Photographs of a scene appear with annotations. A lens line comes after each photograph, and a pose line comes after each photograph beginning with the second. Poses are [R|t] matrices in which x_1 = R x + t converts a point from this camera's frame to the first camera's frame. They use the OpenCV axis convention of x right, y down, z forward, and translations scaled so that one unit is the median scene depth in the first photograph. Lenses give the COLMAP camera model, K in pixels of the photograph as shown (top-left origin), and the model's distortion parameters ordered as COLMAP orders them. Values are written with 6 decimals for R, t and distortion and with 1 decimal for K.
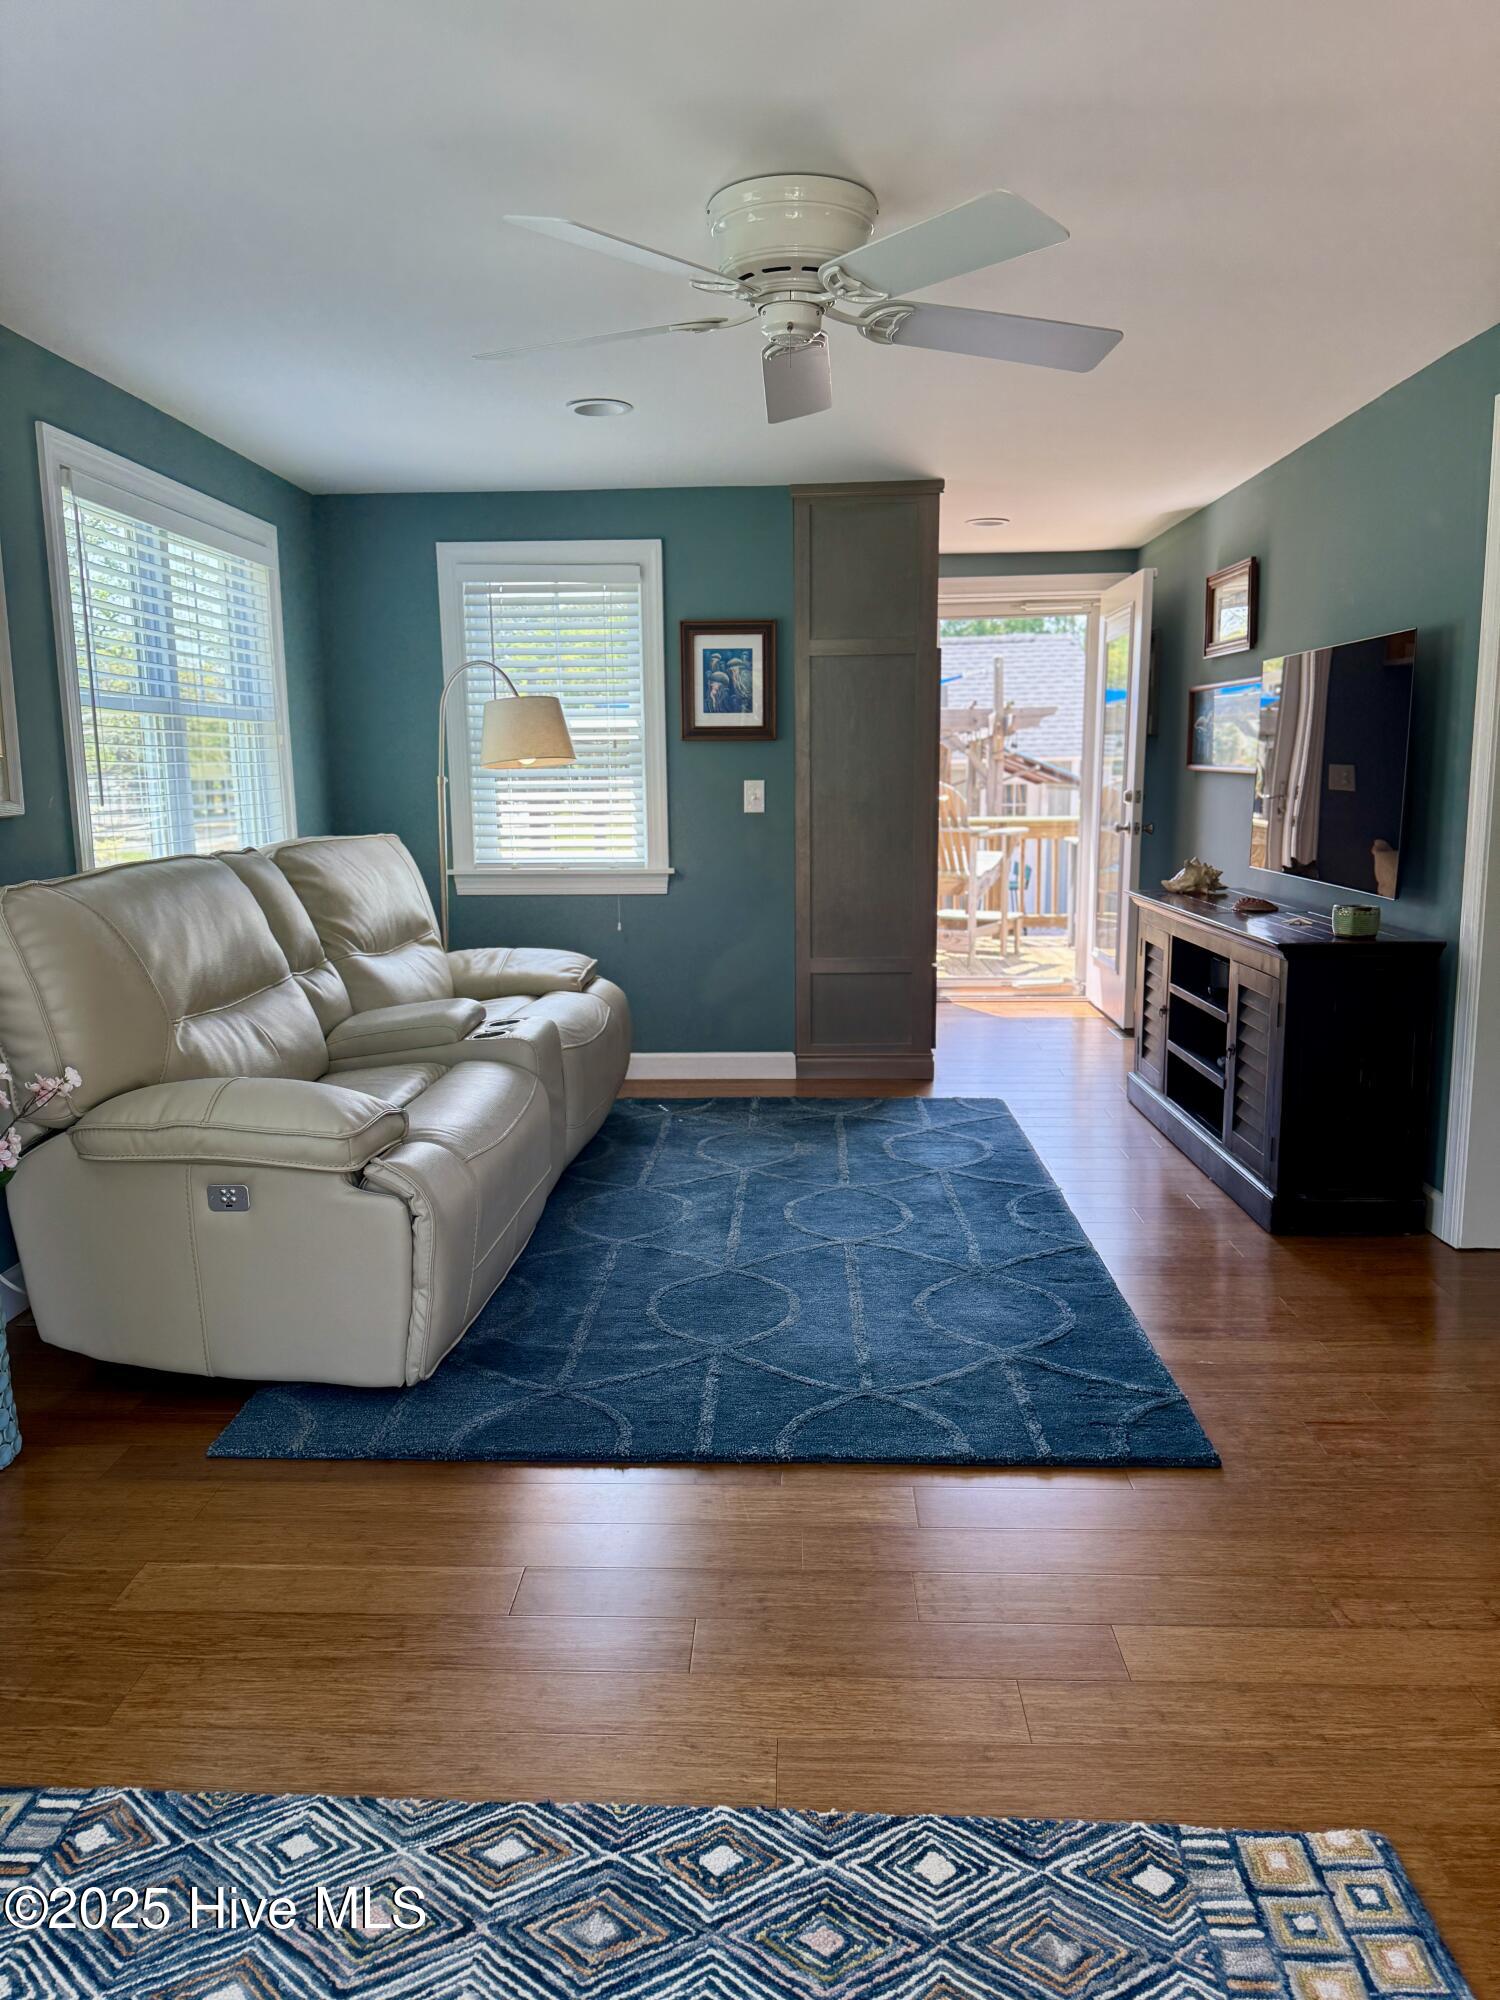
lens RADIAL K [[1397.9, 0, 750.0], [0, 1397.9, 1000.0], [0, 0, 1]] dist [0.138105, -0.288327]
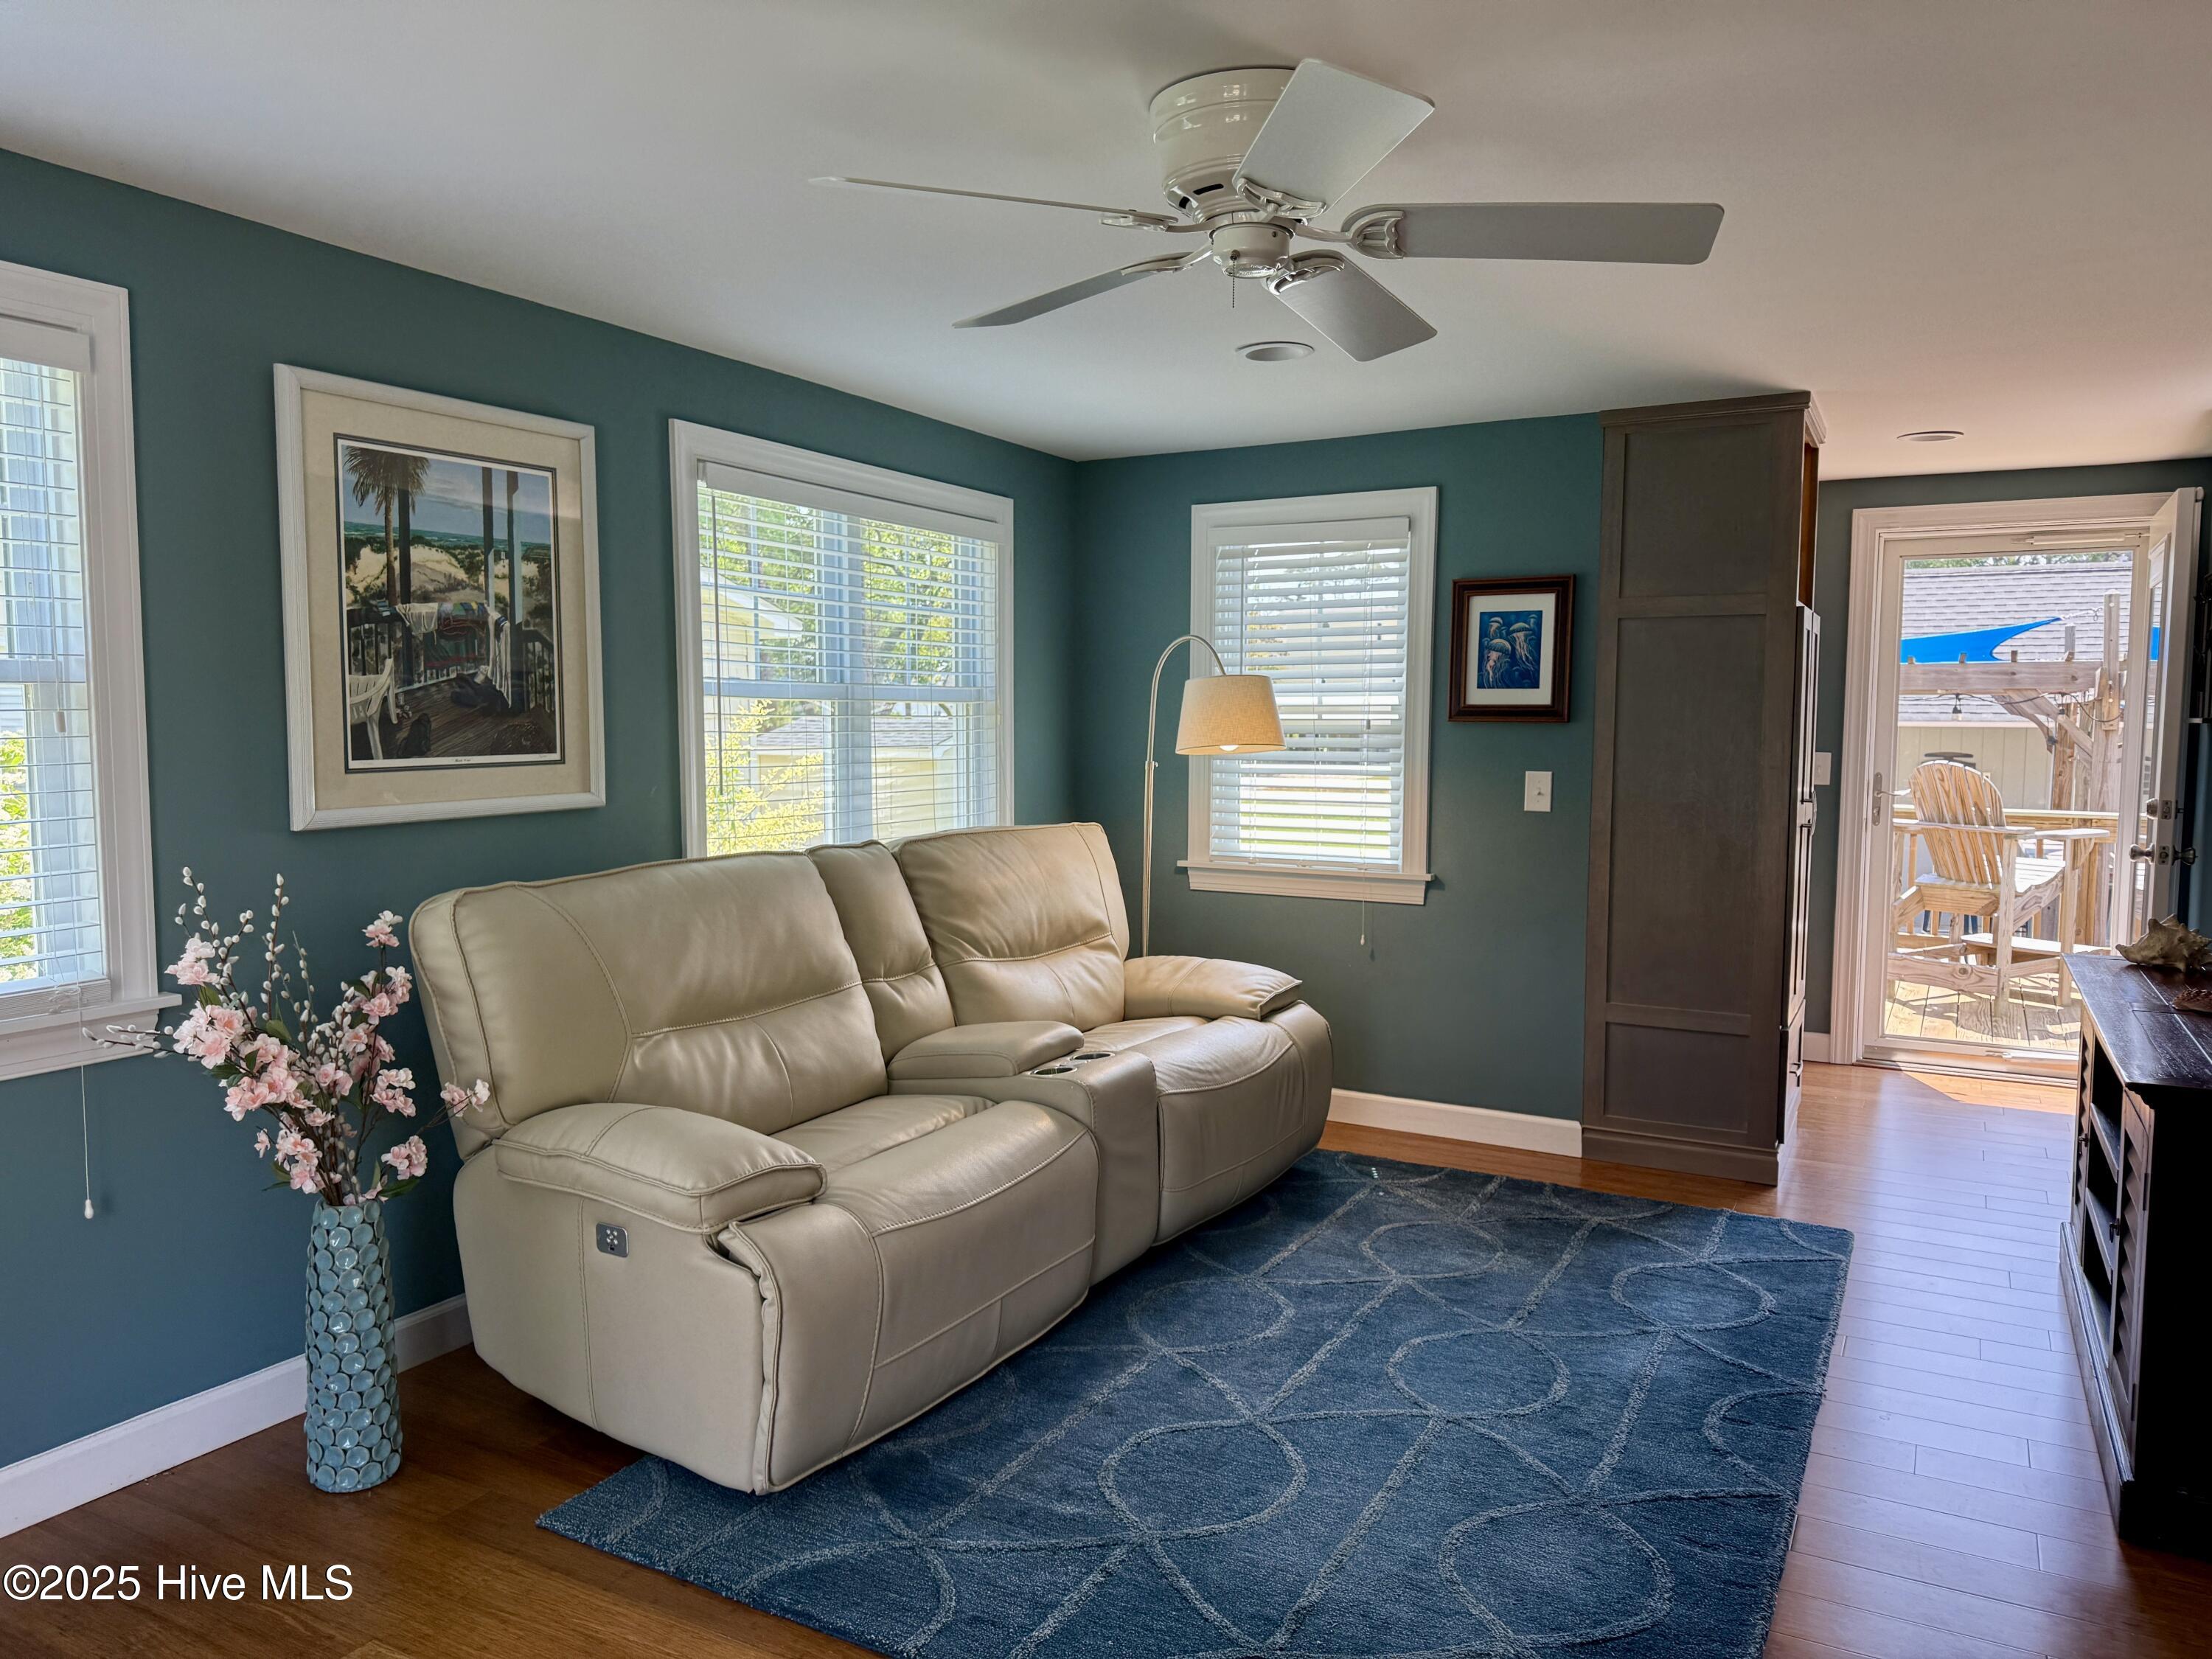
lens RADIAL K [[1546.1, 0, 1106.0], [0, 1546.1, 829.5], [0, 0, 1]] dist [0.138105, -0.288327]
pose [[0.891070, 0.049153, -0.451196, 0.211237], [-0.088141, 0.993933, -0.065792, -0.050137], [0.445225, 0.098394, 0.889996, 0.120654]]
